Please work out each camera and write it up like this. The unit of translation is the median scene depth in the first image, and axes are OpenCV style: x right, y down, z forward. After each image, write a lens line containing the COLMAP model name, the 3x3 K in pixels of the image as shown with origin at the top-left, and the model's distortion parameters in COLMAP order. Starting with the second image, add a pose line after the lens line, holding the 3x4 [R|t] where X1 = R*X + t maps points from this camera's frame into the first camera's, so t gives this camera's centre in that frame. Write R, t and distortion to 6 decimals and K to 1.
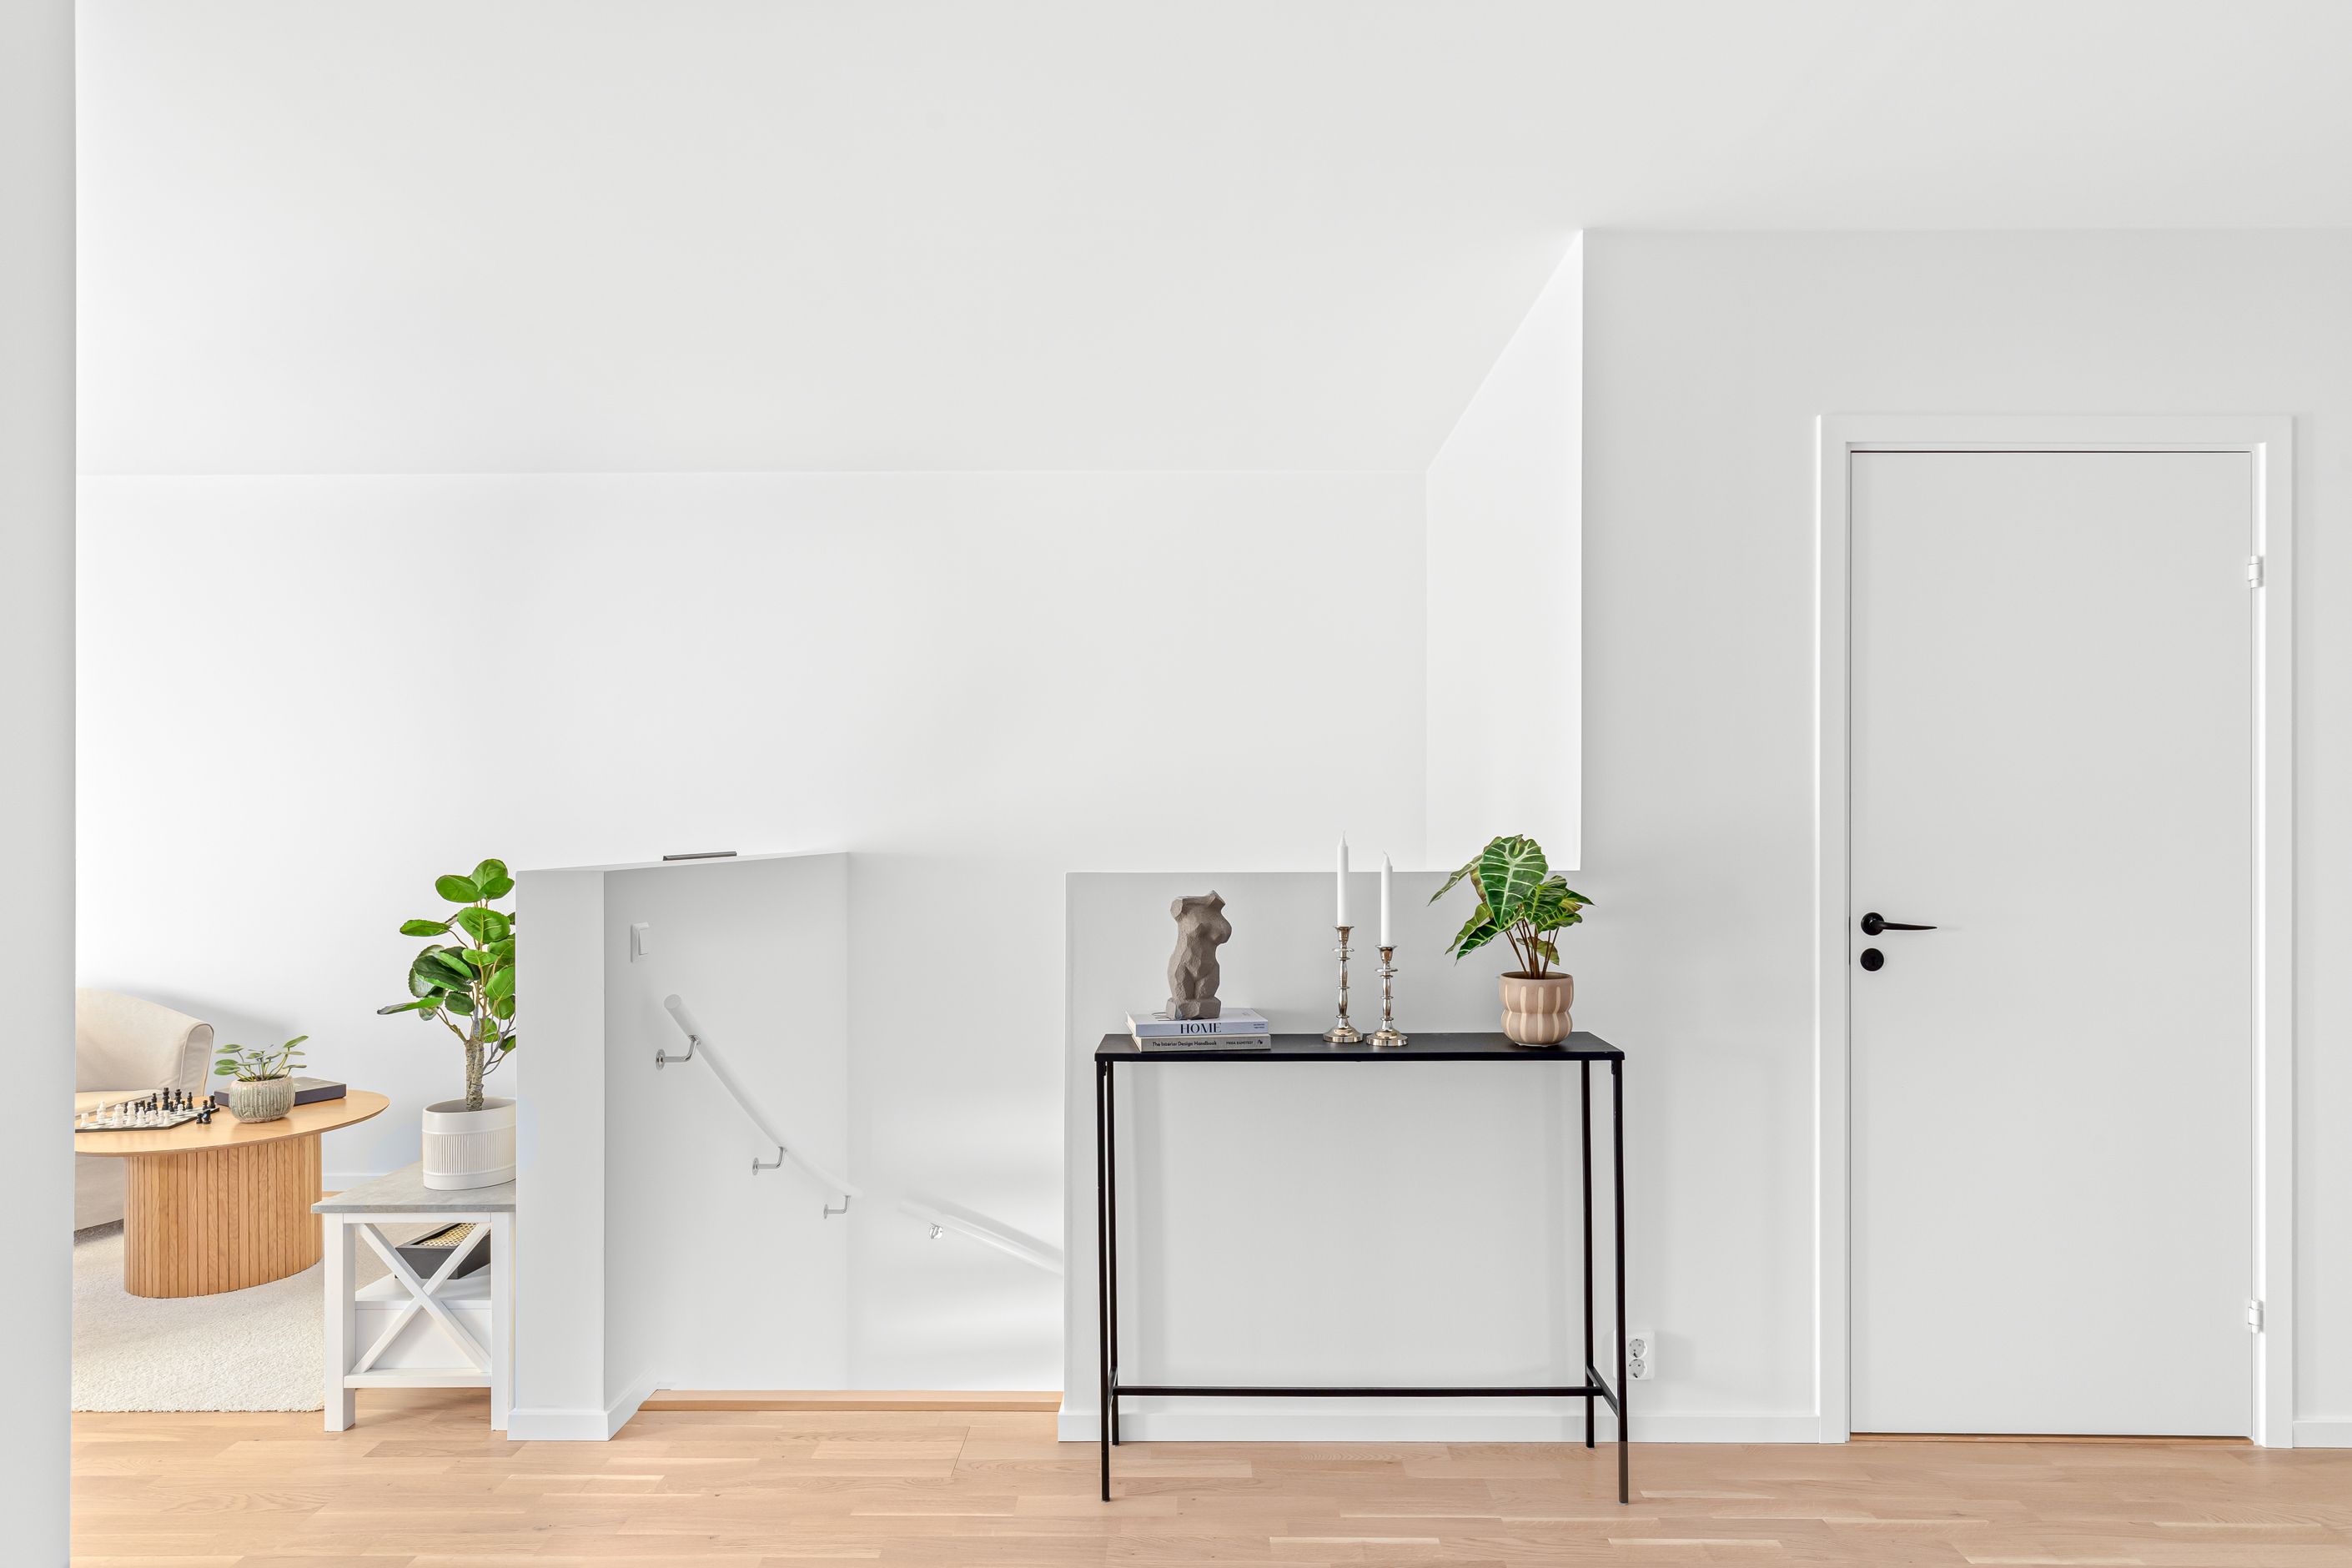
lens RADIAL K [[1298.5, 0, 1178.2], [0, 1298.5, 827.4], [0, 0, 1]] dist [-0.005284, 0.000481]
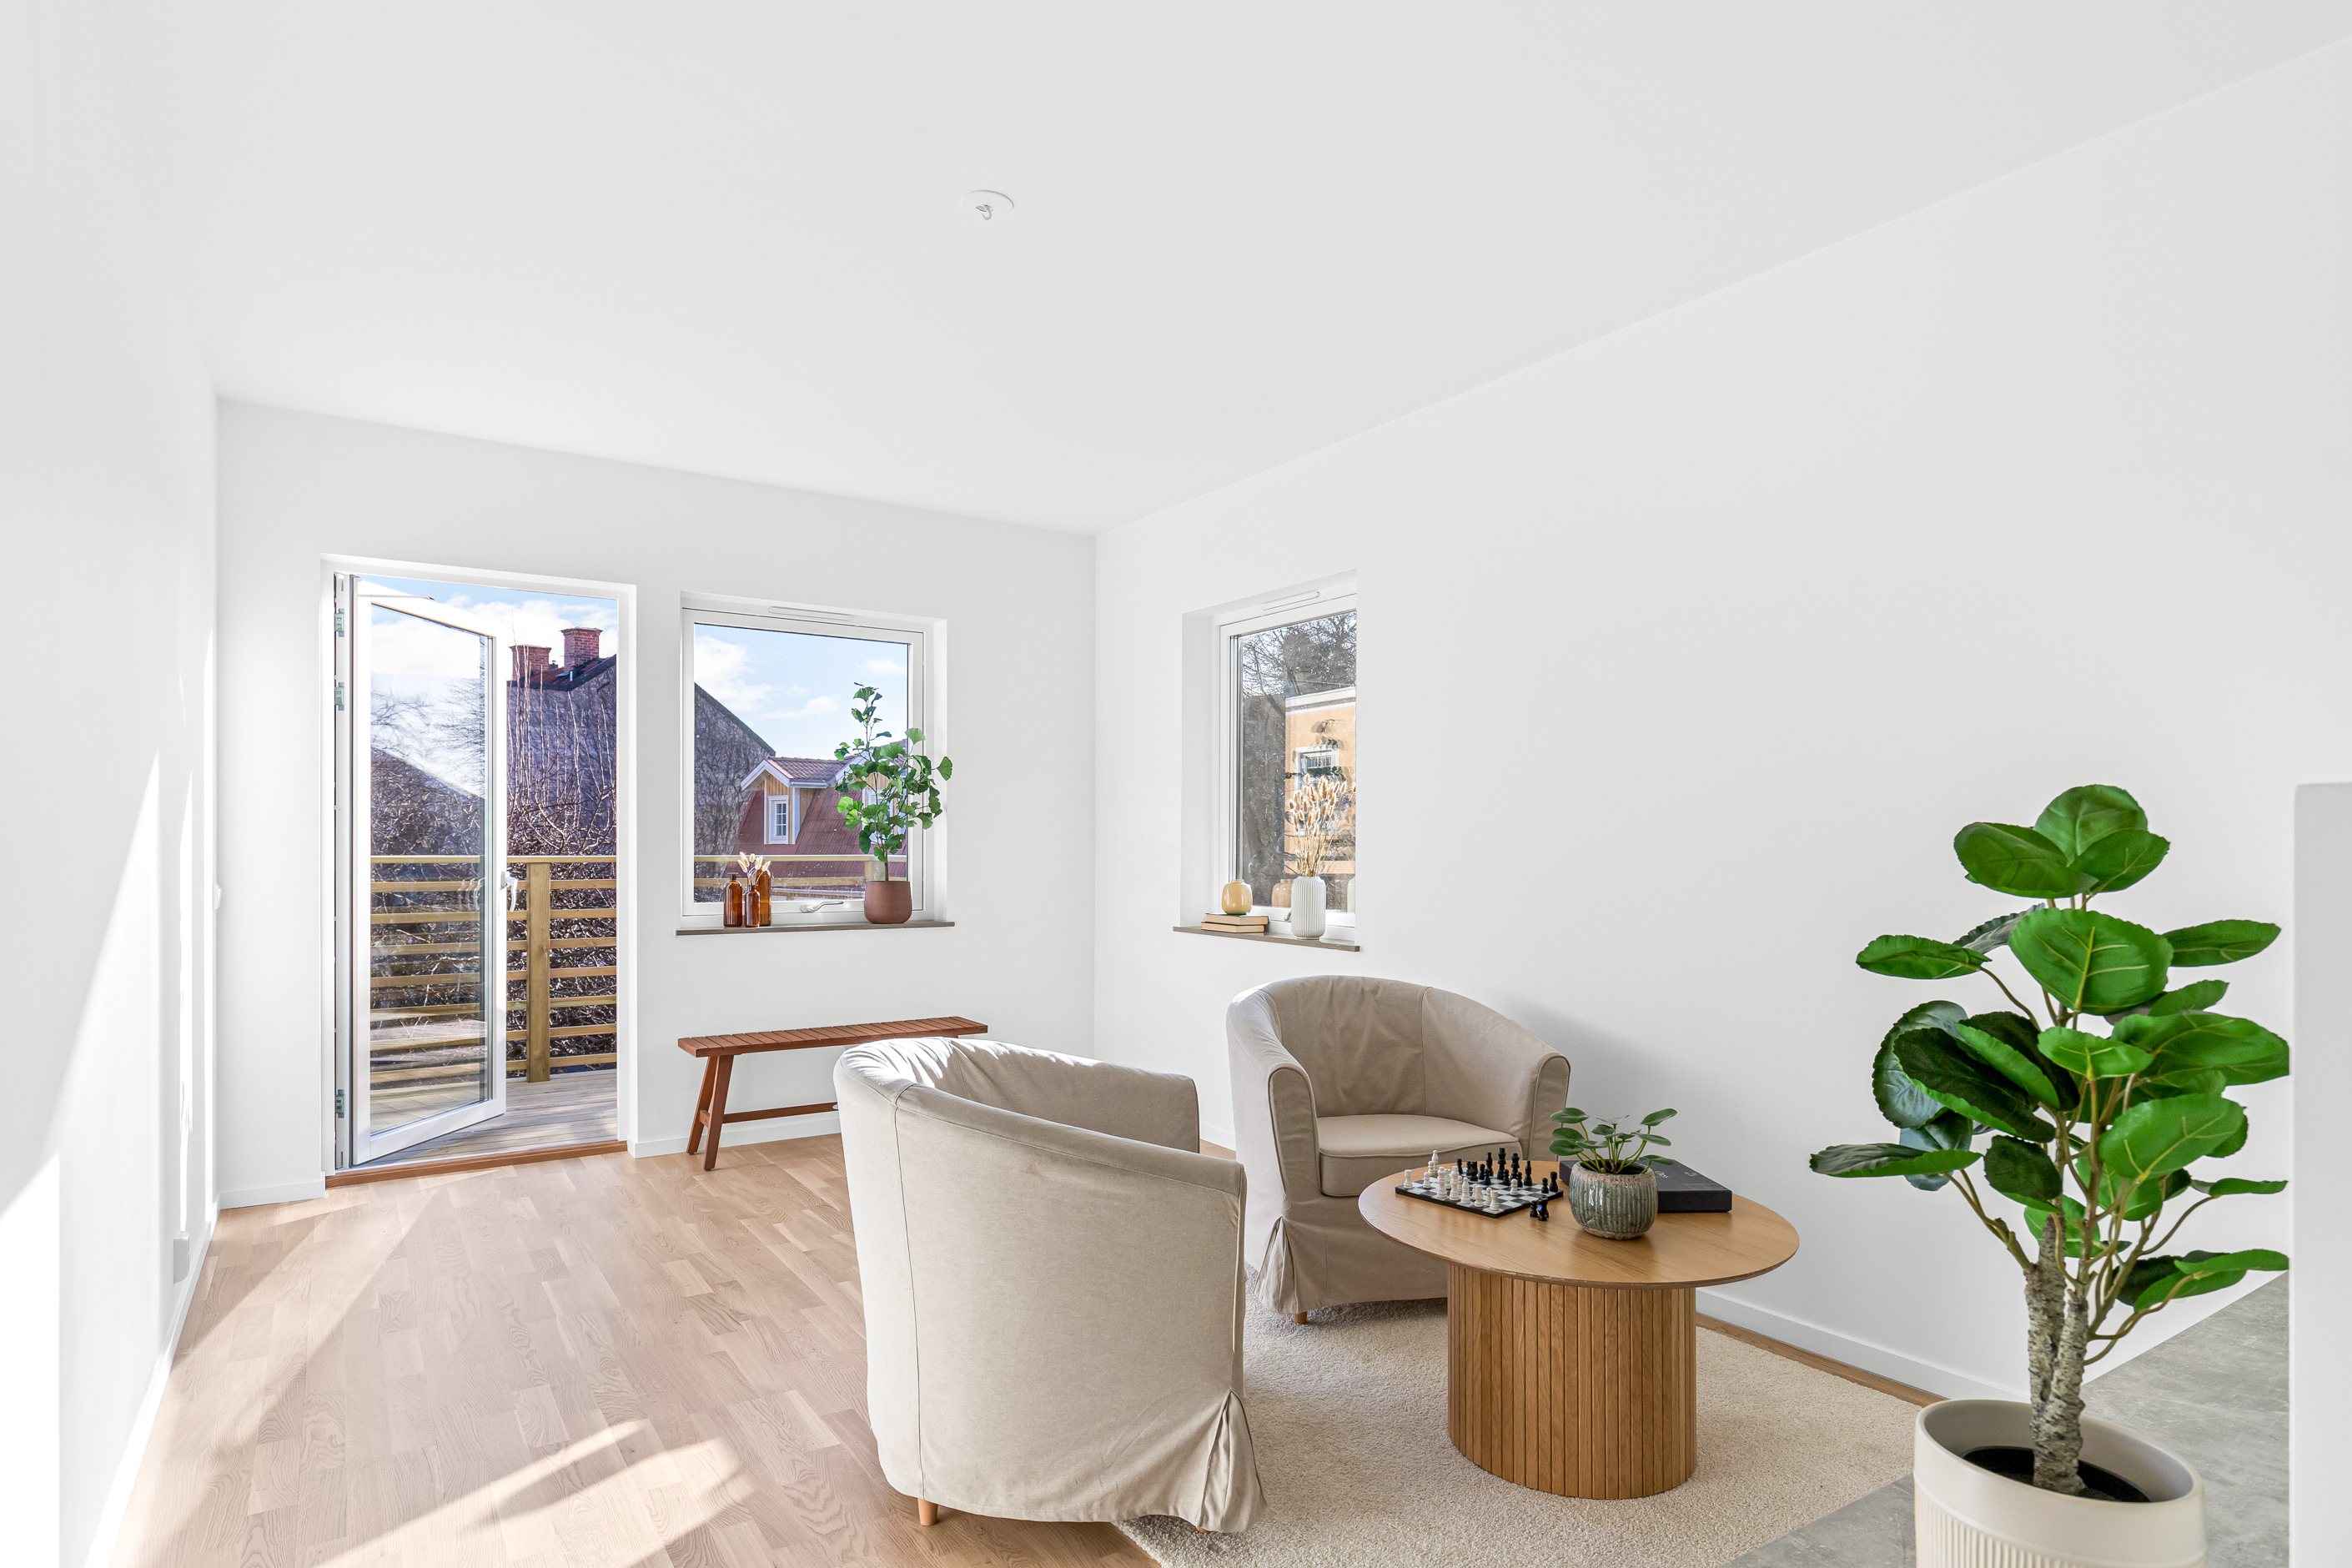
lens RADIAL K [[1298.5, 0, 1178.2], [0, 1298.5, 827.4], [0, 0, 1]] dist [-0.005284, 0.000481]
pose [[0.563467, -0.008377, -0.826096, -0.309183], [-0.004879, 0.999897, -0.013468, 0.036102], [0.826124, 0.011619, 0.563368, 0.478471]]
